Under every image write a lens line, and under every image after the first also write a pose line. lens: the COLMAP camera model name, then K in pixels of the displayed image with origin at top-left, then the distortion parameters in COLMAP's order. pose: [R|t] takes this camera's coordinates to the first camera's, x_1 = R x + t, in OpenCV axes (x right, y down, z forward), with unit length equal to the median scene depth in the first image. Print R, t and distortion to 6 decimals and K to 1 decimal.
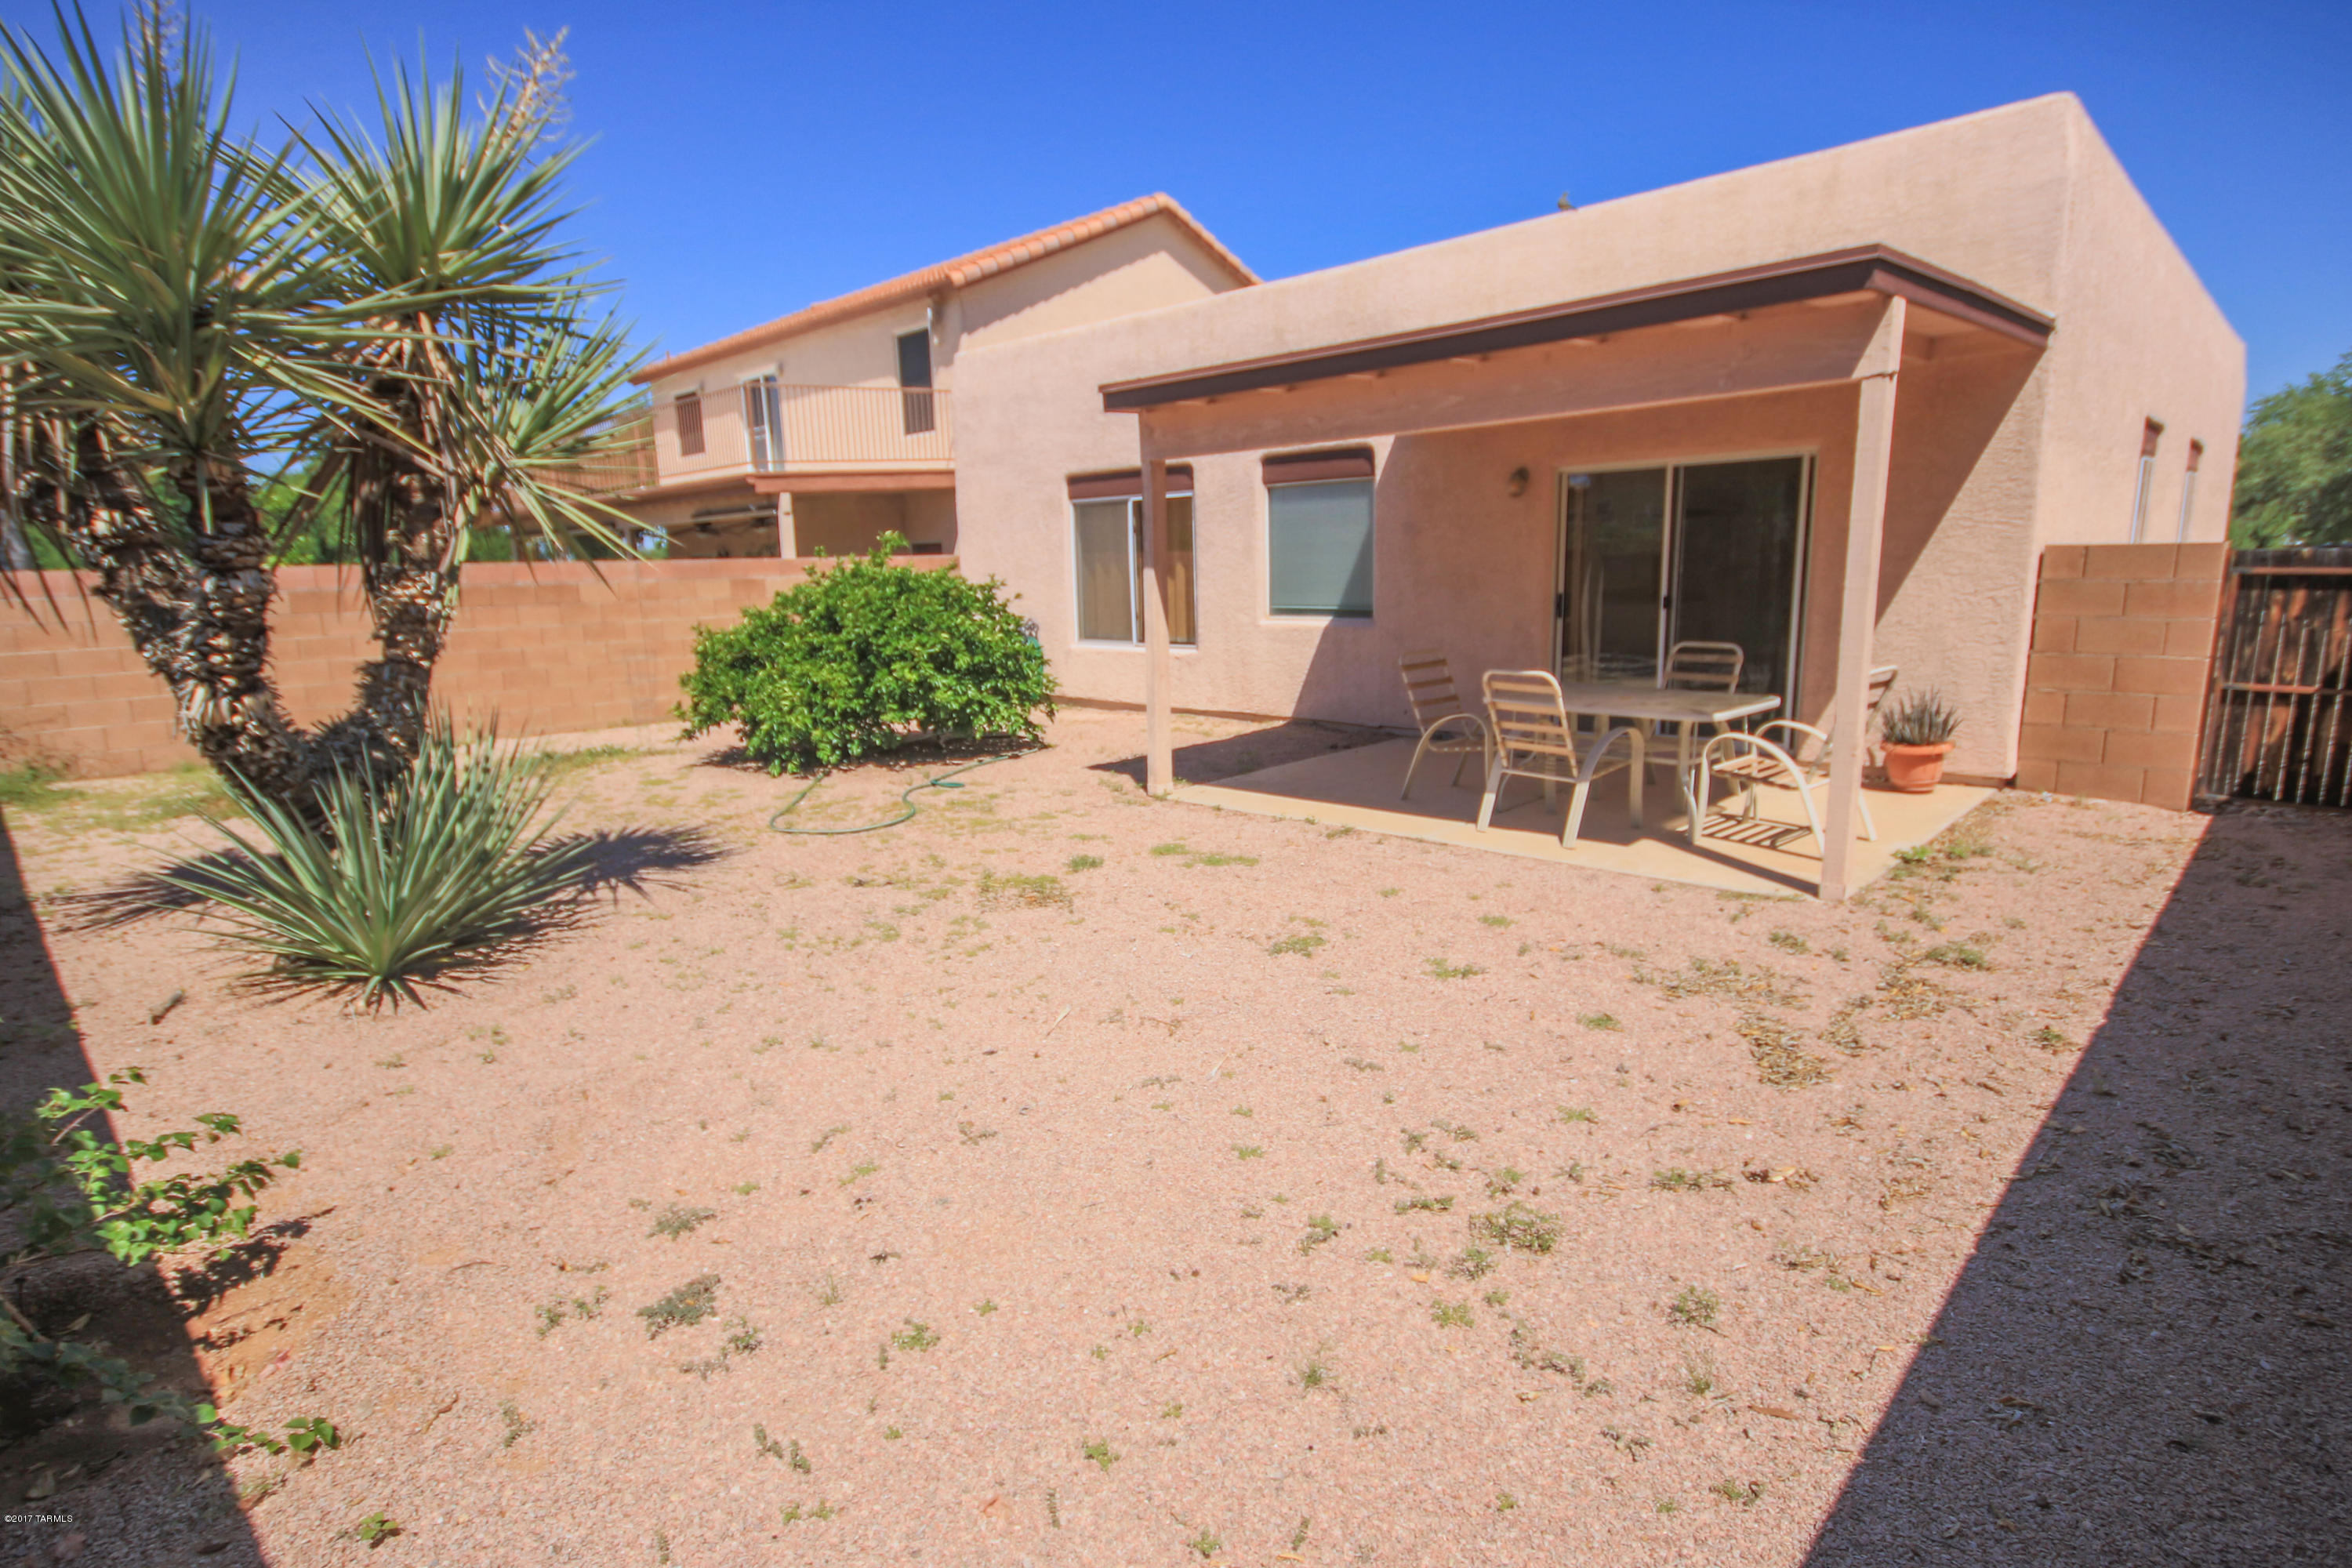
lens RADIAL K [[1079.8, 0, 1176.8], [0, 1079.8, 798.4], [0, 0, 1]] dist [-0.004217, -0.001198]
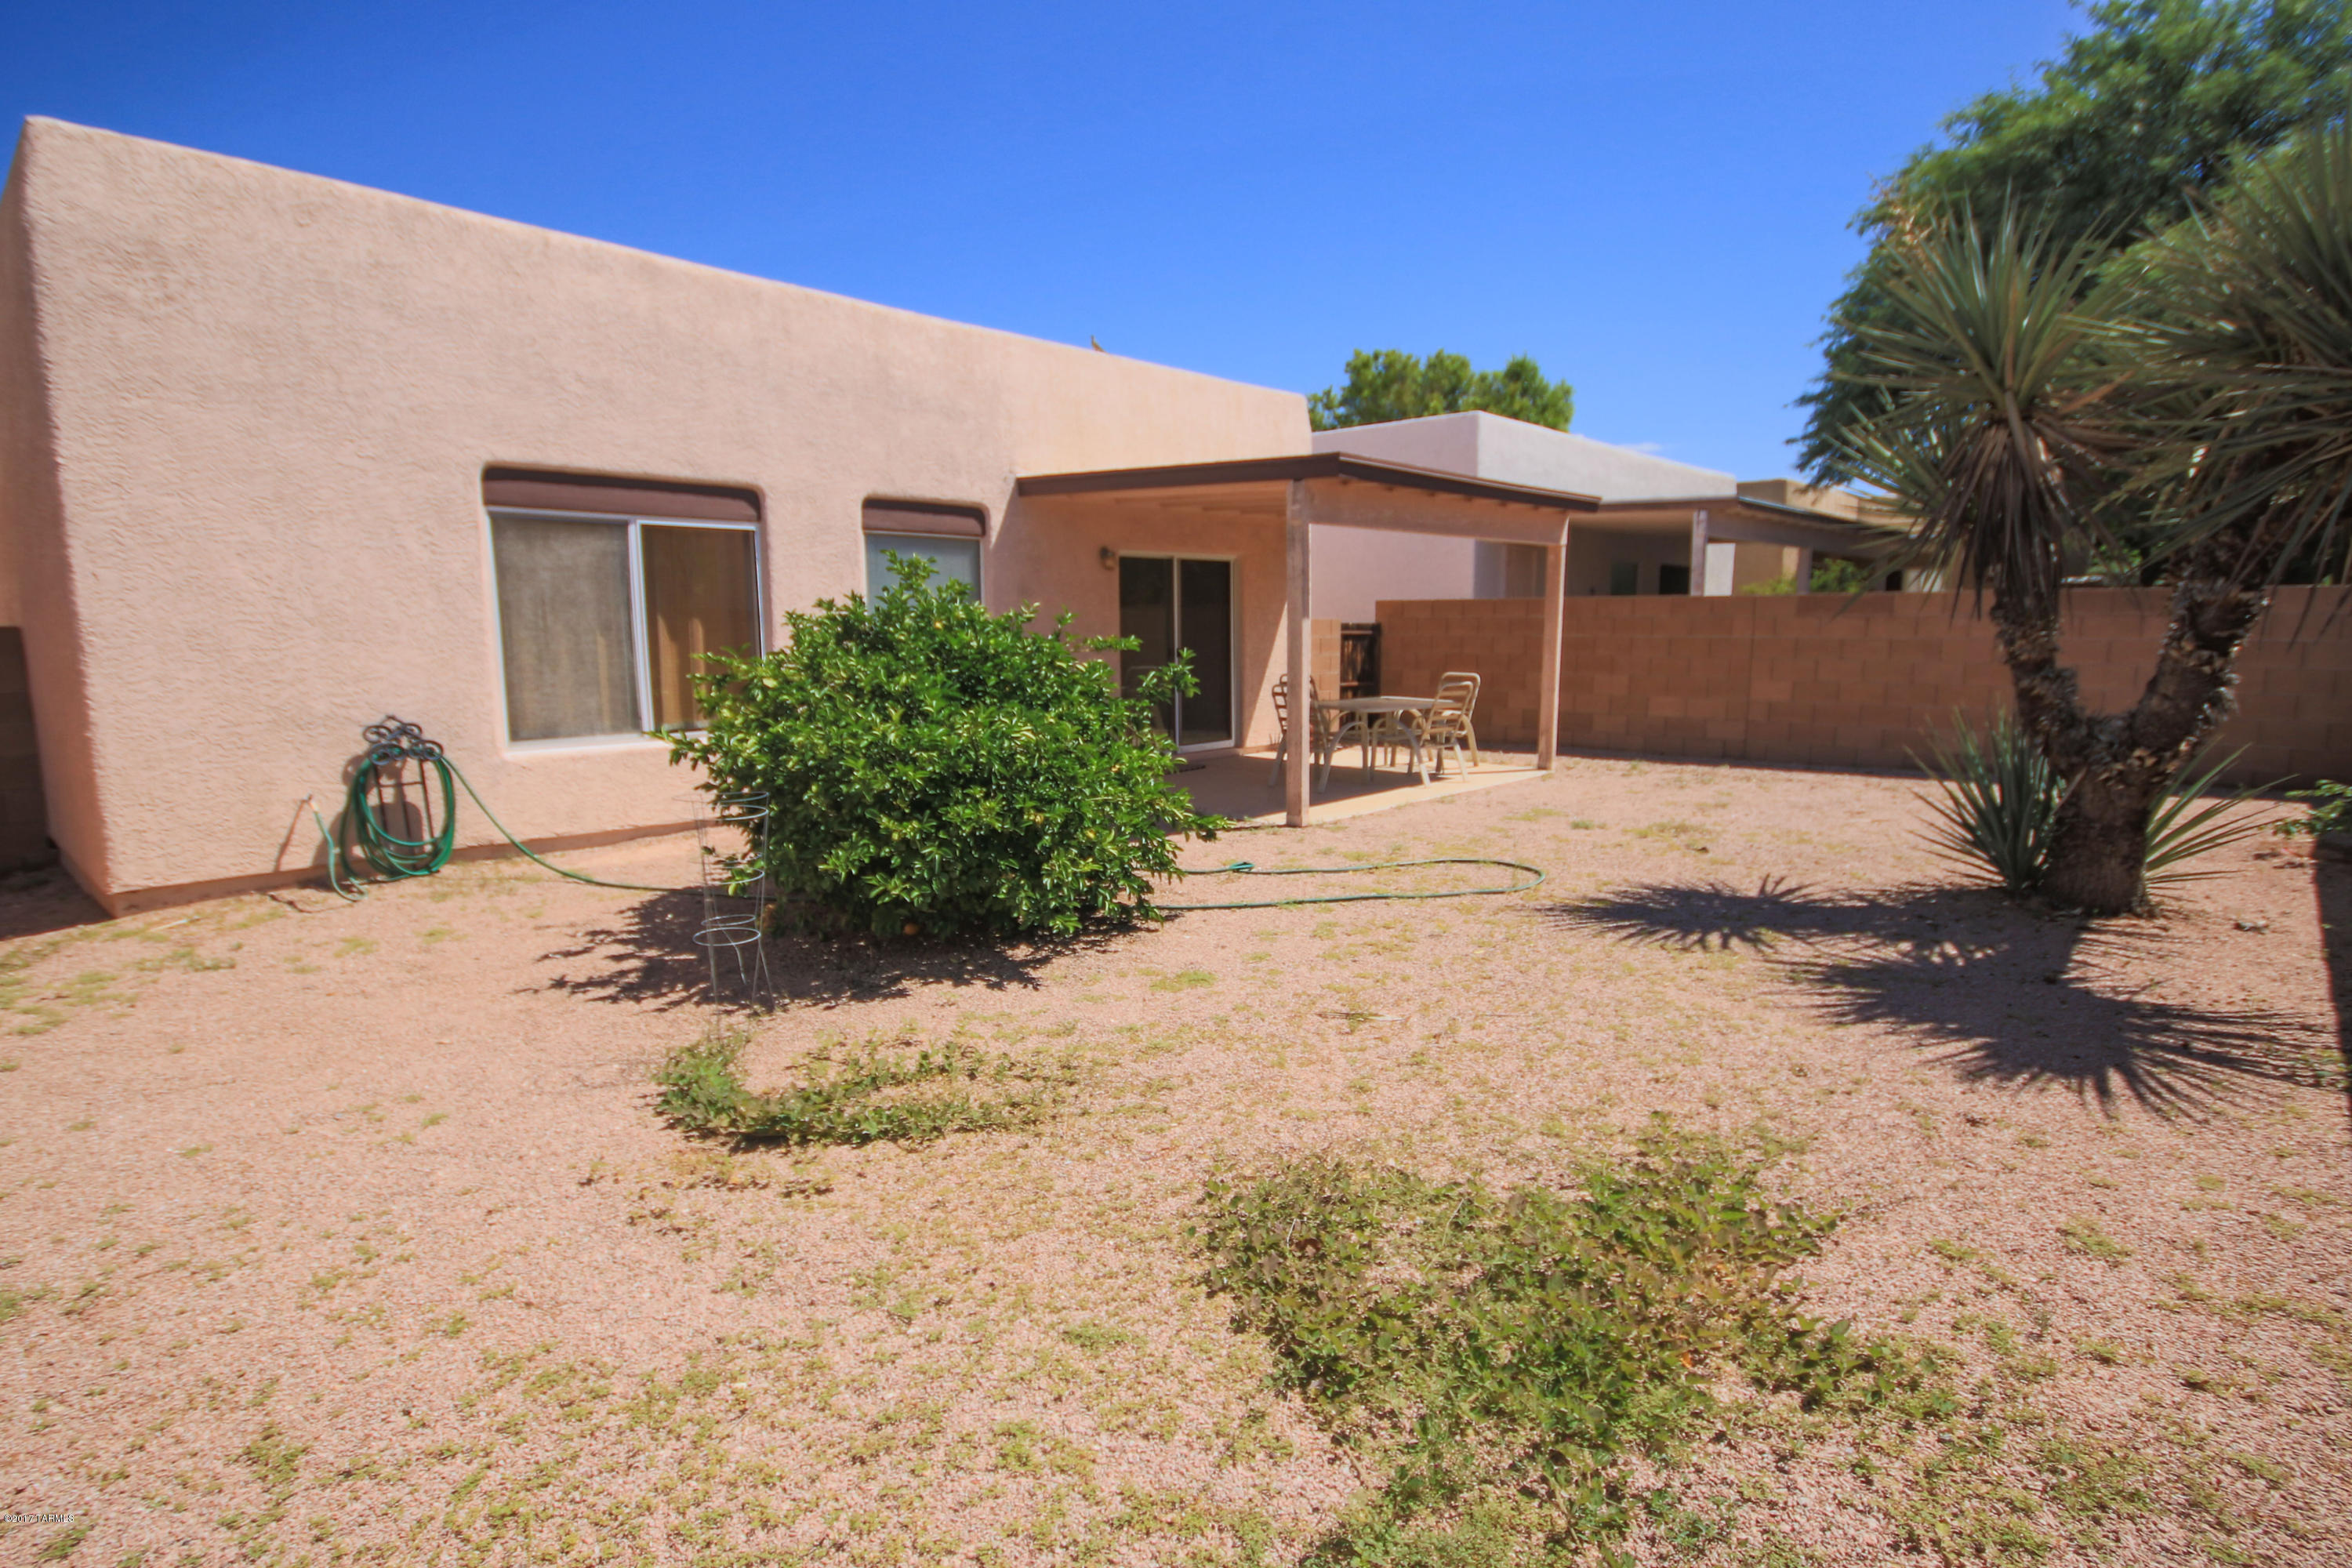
lens RADIAL K [[1079.8, 0, 1176.8], [0, 1079.8, 798.4], [0, 0, 1]] dist [-0.004217, -0.001198]
pose [[0.069746, -0.139130, 0.987815, -0.933683], [0.215033, 0.969044, 0.121303, -0.159734], [-0.974113, 0.203952, 0.097504, 0.858002]]
